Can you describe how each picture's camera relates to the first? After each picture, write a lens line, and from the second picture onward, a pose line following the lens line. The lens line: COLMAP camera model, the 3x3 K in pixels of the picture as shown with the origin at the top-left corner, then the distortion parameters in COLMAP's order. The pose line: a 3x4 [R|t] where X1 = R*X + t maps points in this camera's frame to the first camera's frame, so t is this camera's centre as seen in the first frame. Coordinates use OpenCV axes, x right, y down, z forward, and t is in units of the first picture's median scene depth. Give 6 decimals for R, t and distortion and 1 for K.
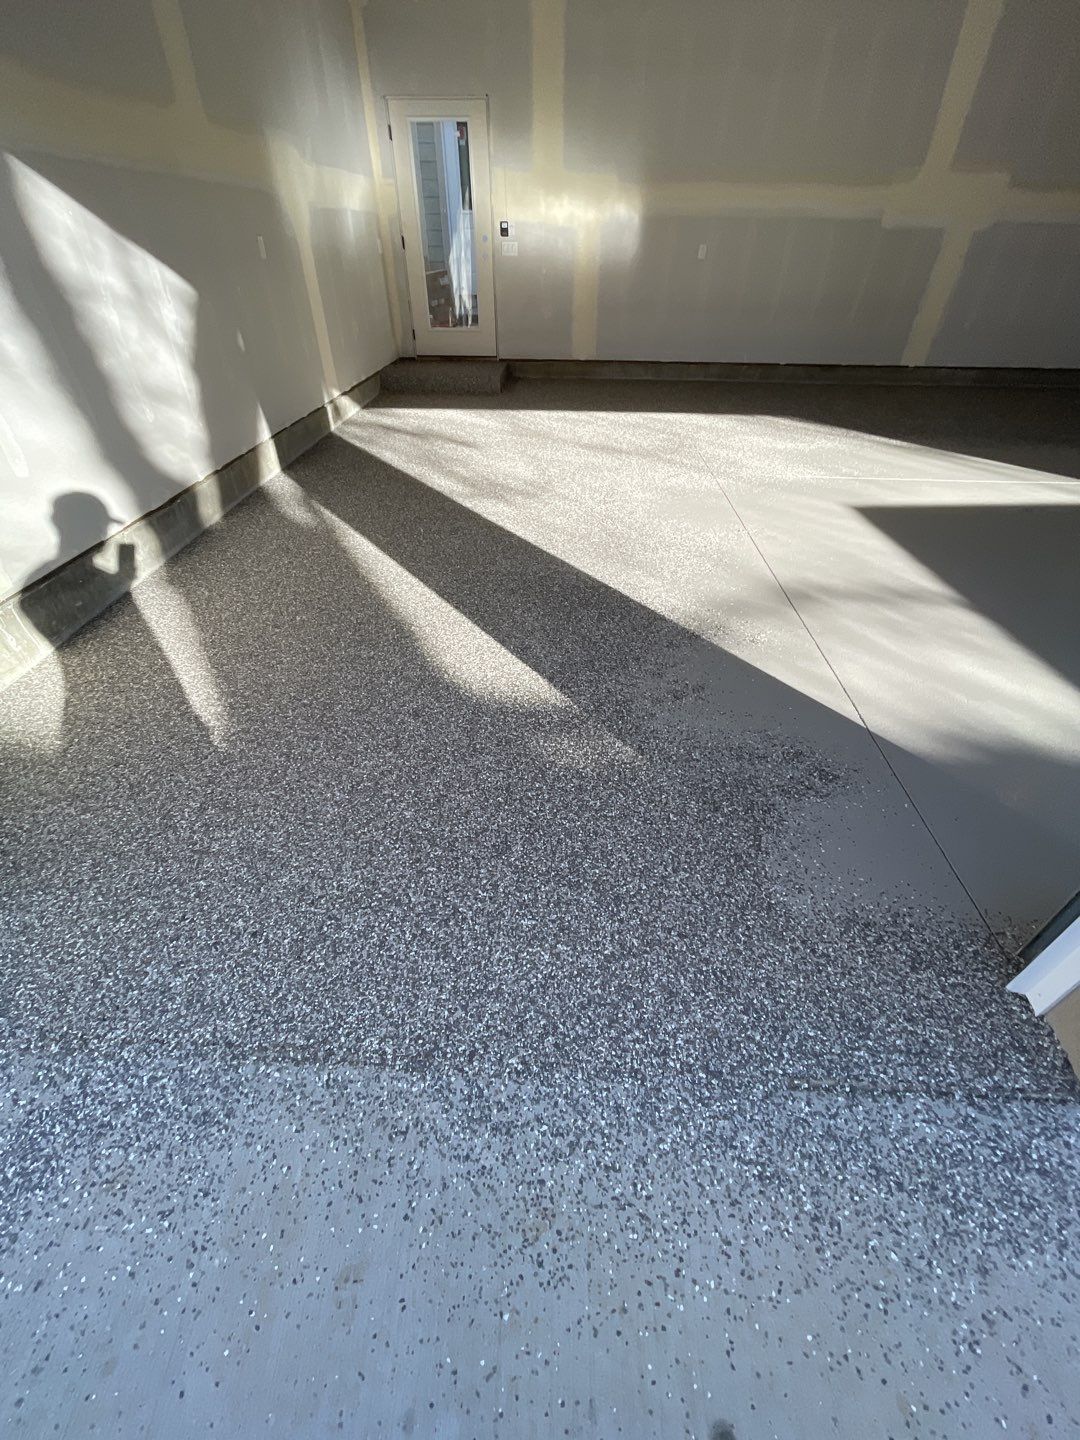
lens RADIAL K [[577.5, 0, 545.6], [0, 577.5, 718.6], [0, 0, 1]] dist [-0.006191, 0.001480]
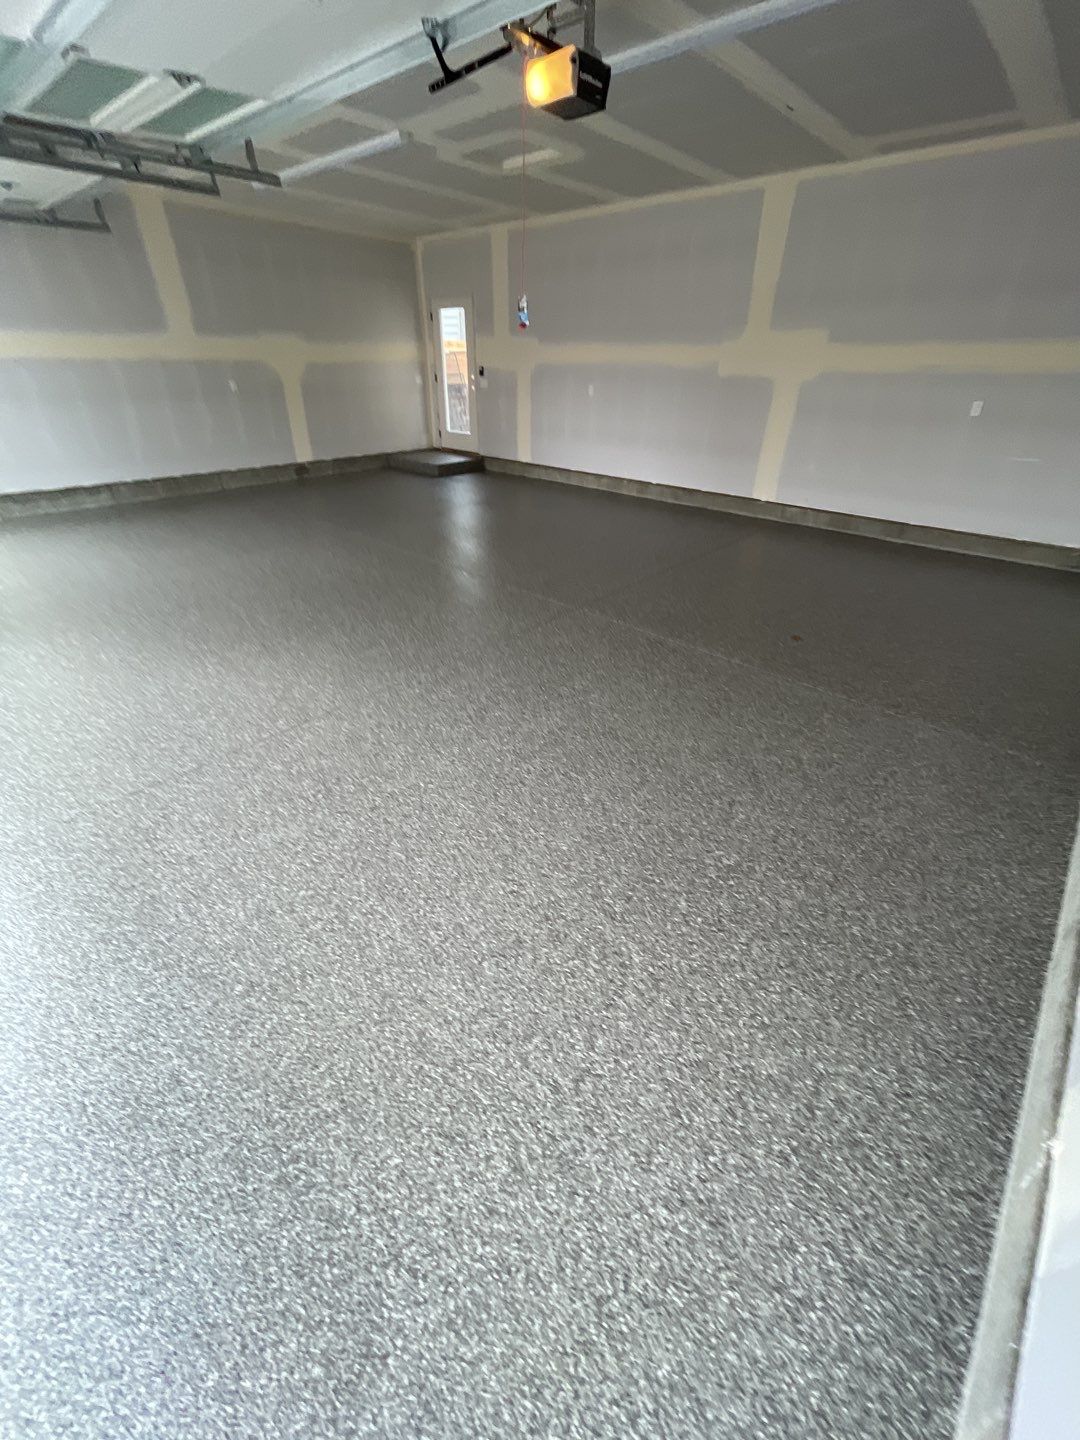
lens RADIAL K [[577.5, 0, 540.1], [0, 577.5, 713.3], [0, 0, 1]] dist [-0.006191, 0.001480]
pose [[0.758336, 0.343194, -0.554207, 1.146177], [-0.416570, 0.909076, -0.007055, -0.131696], [0.501395, 0.236216, 0.832349, 0.083298]]
